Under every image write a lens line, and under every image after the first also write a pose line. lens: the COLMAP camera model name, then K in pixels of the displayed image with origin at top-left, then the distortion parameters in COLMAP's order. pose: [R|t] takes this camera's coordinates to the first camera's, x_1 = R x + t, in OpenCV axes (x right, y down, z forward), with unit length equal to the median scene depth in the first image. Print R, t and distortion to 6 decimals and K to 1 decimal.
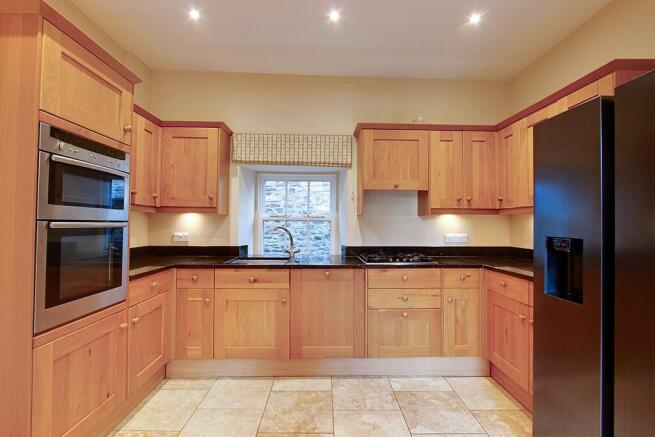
lens RADIAL K [[301.0, 0, 324.2], [0, 301.0, 216.9], [0, 0, 1]] dist [-0.014725, 0.001015]
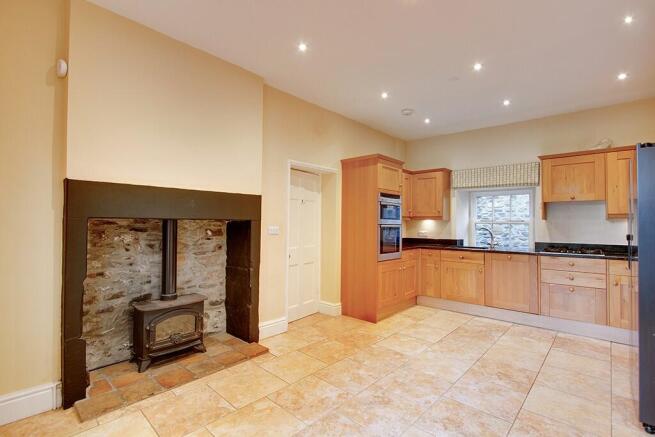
lens RADIAL K [[301.0, 0, 327.4], [0, 301.0, 218.3], [0, 0, 1]] dist [-0.014725, 0.001015]
pose [[0.727473, -0.015116, -0.685970, 0.384822], [0.012156, 0.999884, -0.009142, -0.014501], [0.686029, -0.001688, 0.727572, -0.792483]]
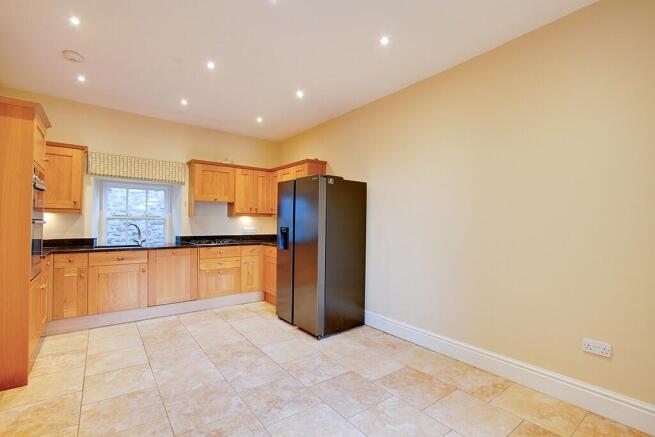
lens RADIAL K [[301.0, 0, 324.7], [0, 301.0, 219.6], [0, 0, 1]] dist [-0.014725, 0.001015]
pose [[0.802262, 0.006359, 0.596939, -0.294145], [-0.017263, 0.999772, 0.012551, -0.021746], [-0.596723, -0.020374, 0.802189, -0.770009]]
